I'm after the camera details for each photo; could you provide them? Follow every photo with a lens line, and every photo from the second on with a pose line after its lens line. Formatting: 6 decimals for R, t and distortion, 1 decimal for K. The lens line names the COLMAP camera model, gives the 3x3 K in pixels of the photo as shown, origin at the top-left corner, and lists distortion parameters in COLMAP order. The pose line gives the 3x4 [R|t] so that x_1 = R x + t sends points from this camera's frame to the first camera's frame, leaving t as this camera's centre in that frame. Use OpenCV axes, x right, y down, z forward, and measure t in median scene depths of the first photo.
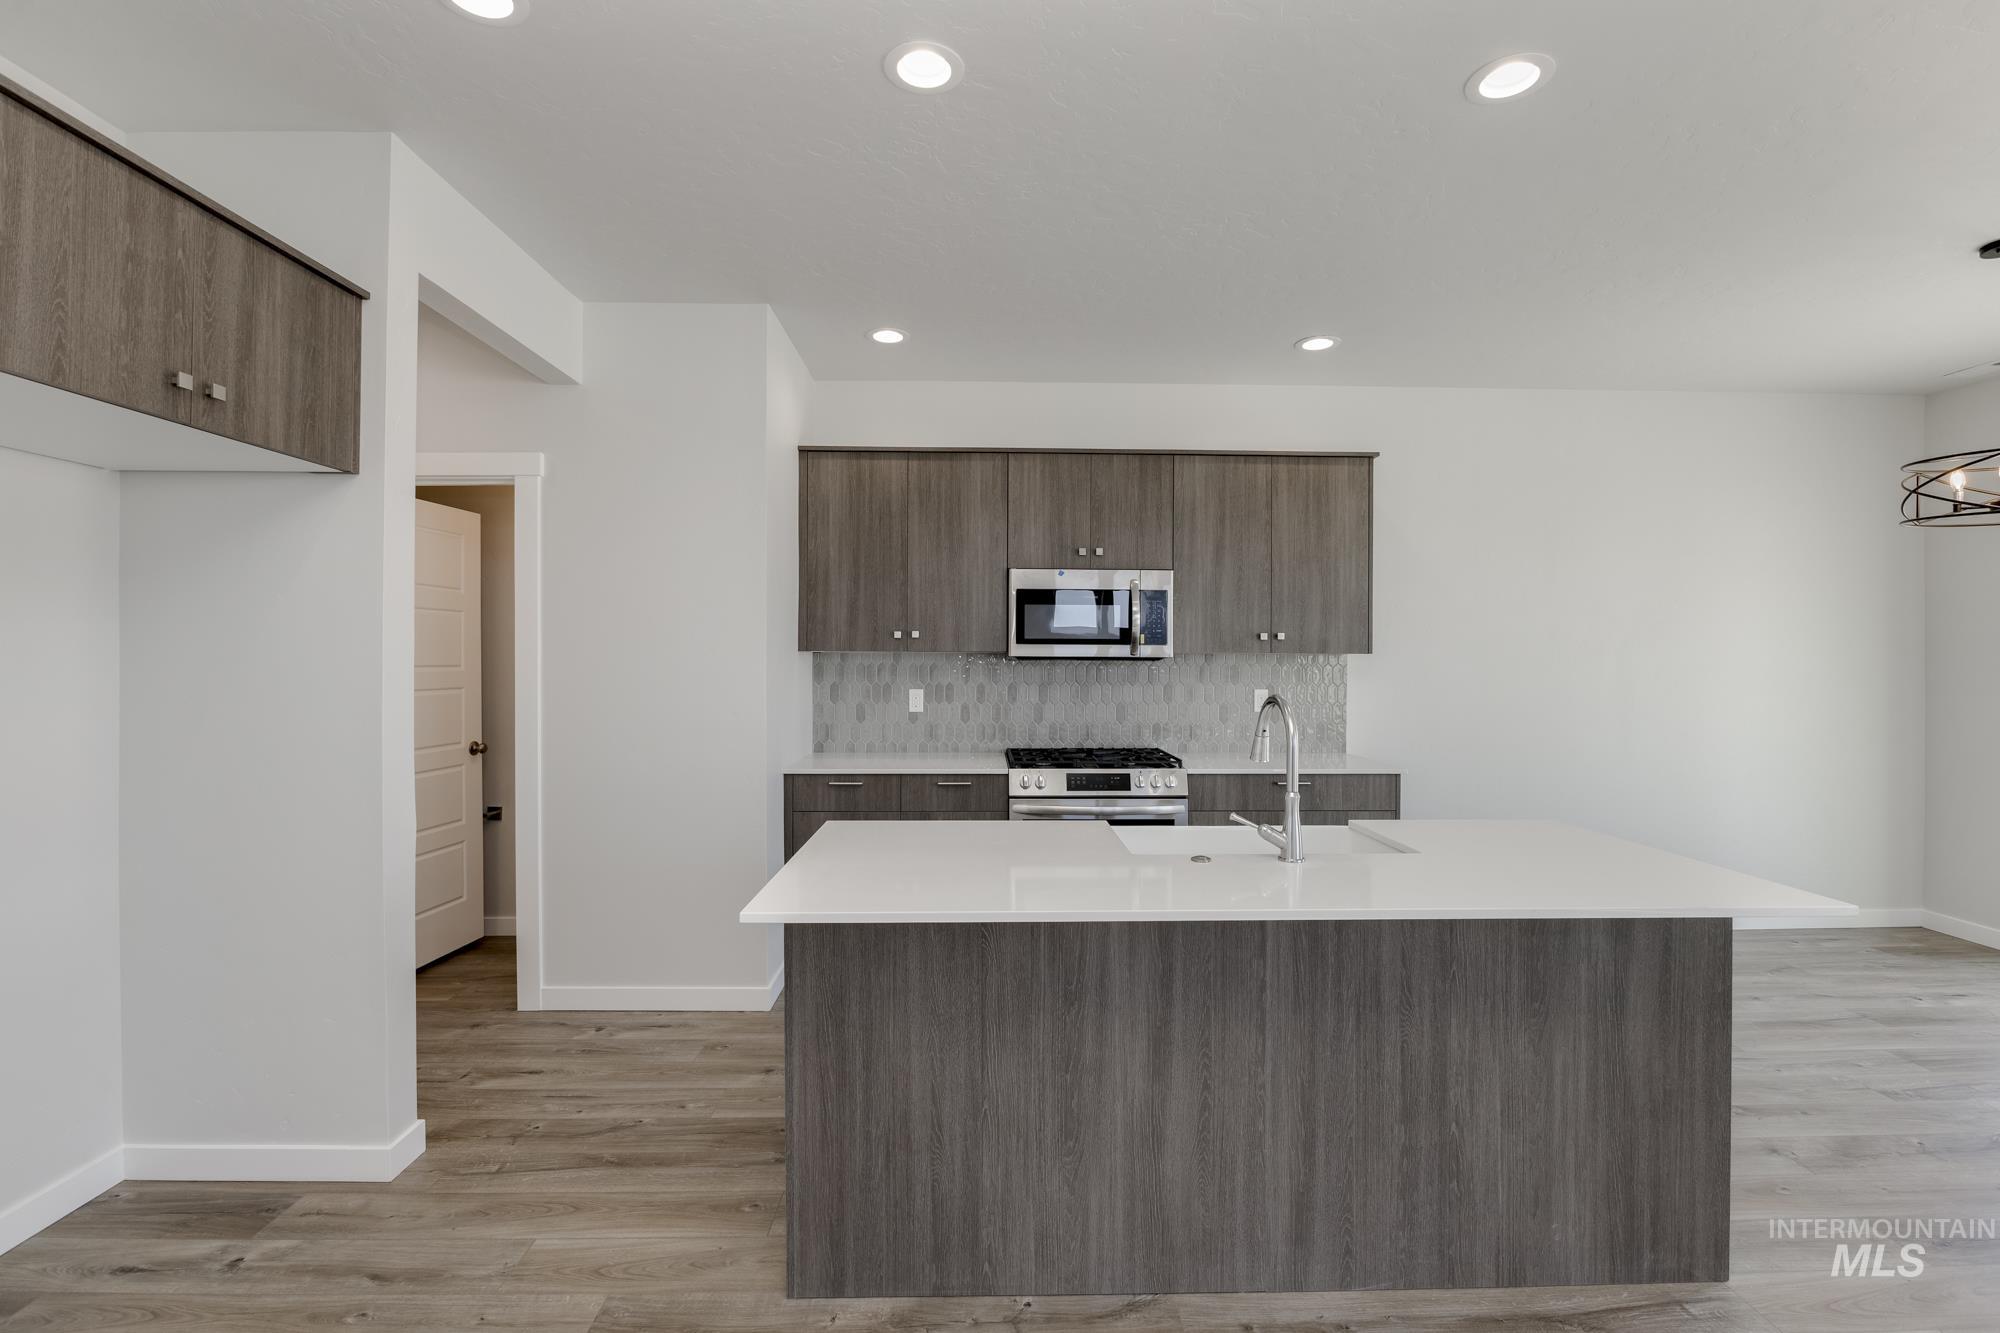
lens RADIAL K [[893.6, 0, 988.0], [0, 893.6, 658.0], [0, 0, 1]] dist [-0.008120, 0.000033]
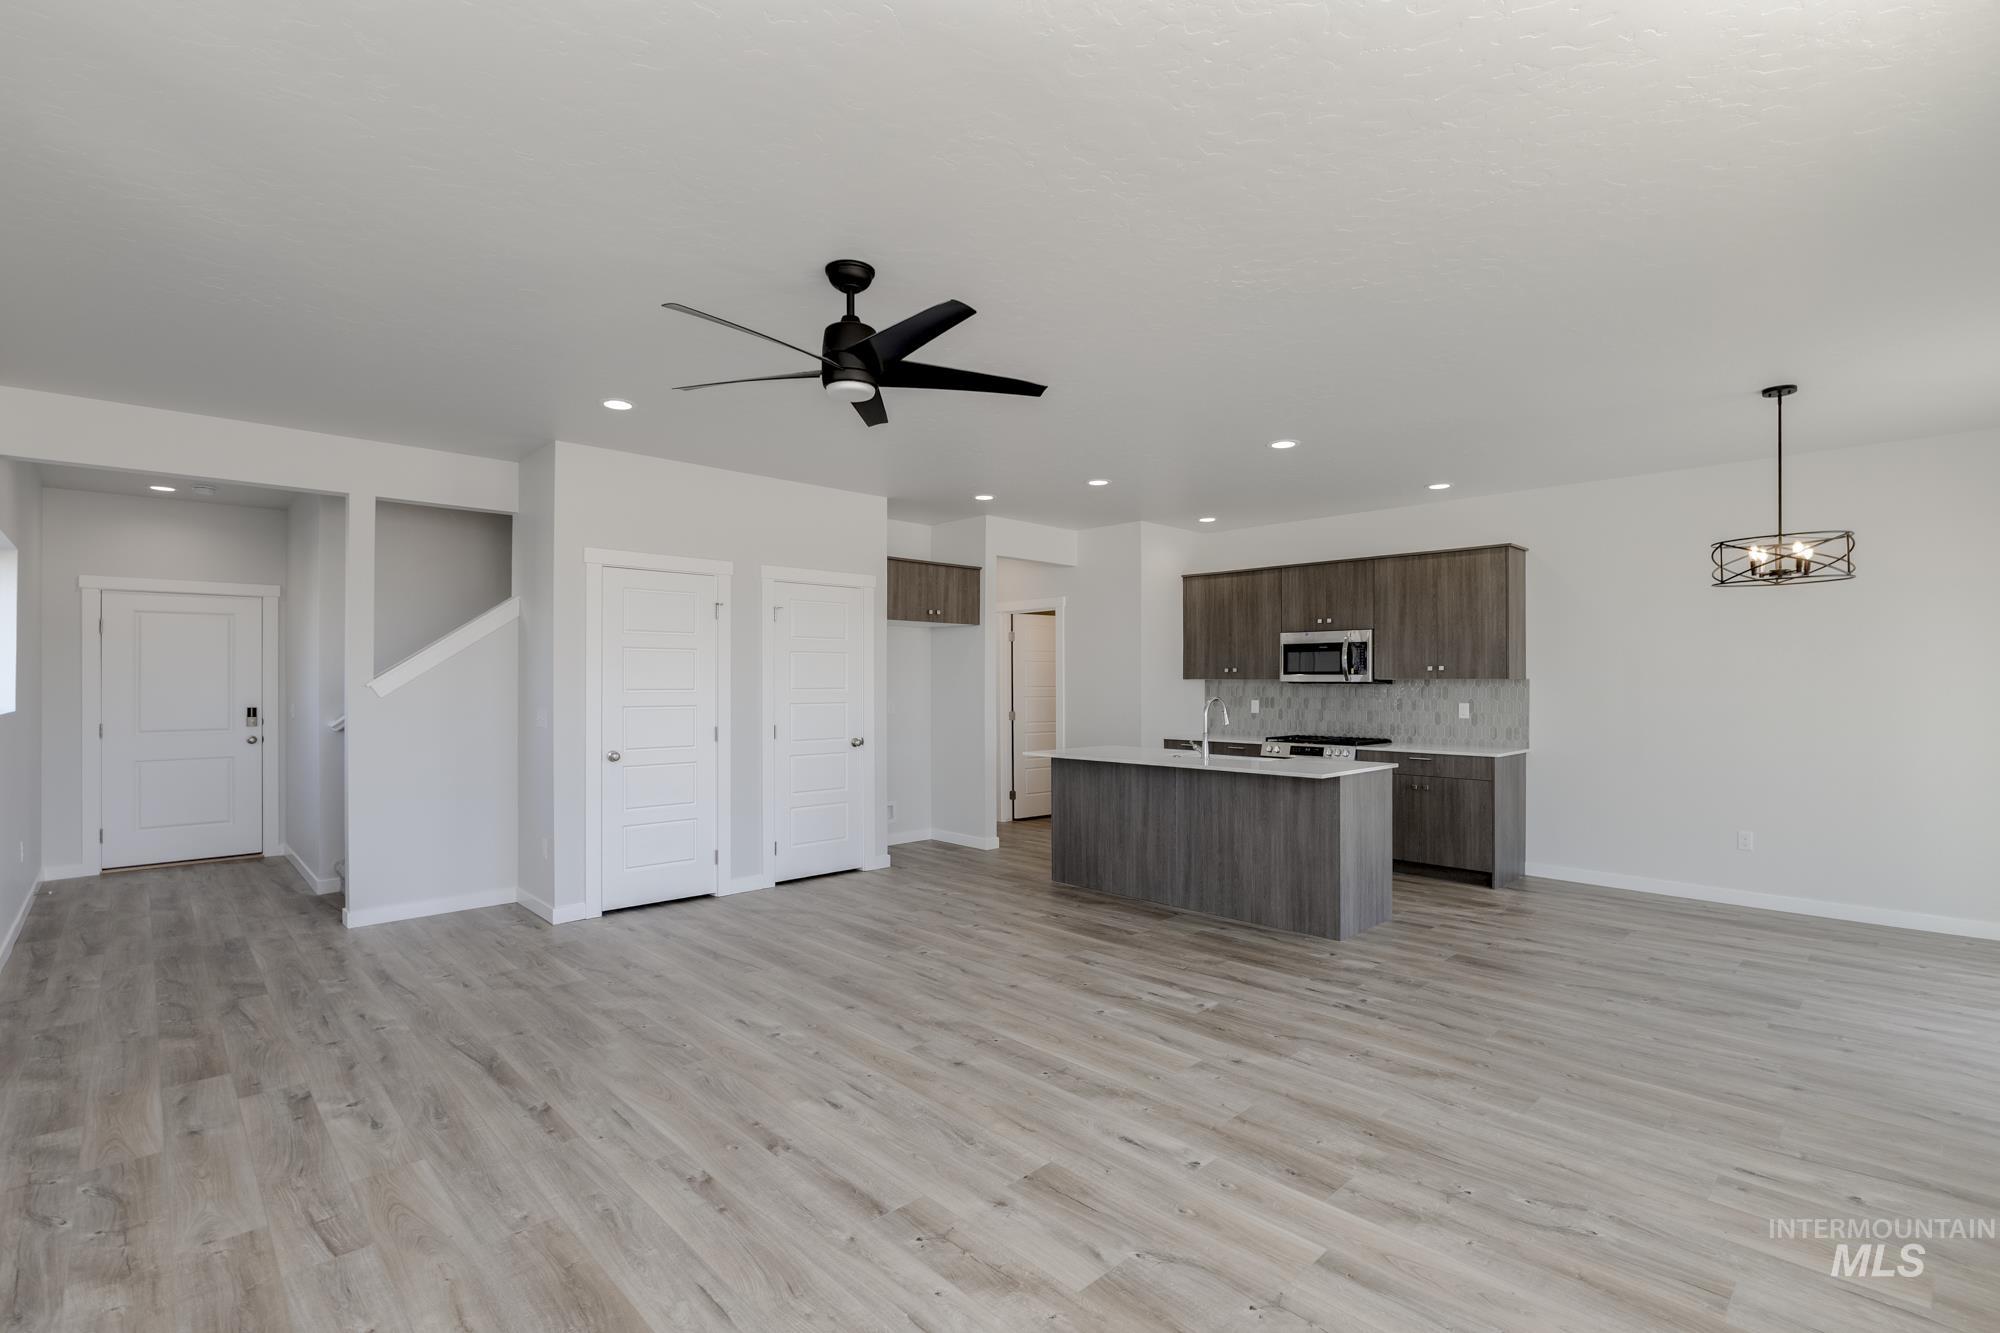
lens RADIAL K [[903.5, 0, 995.3], [0, 903.5, 691.6], [0, 0, 1]] dist [-0.009283, 0.000747]
pose [[0.678043, 0.004521, -0.735008, 0.965453], [0.002805, 0.999958, 0.008738, 0.000685], [0.735017, -0.007987, 0.678002, -0.649831]]
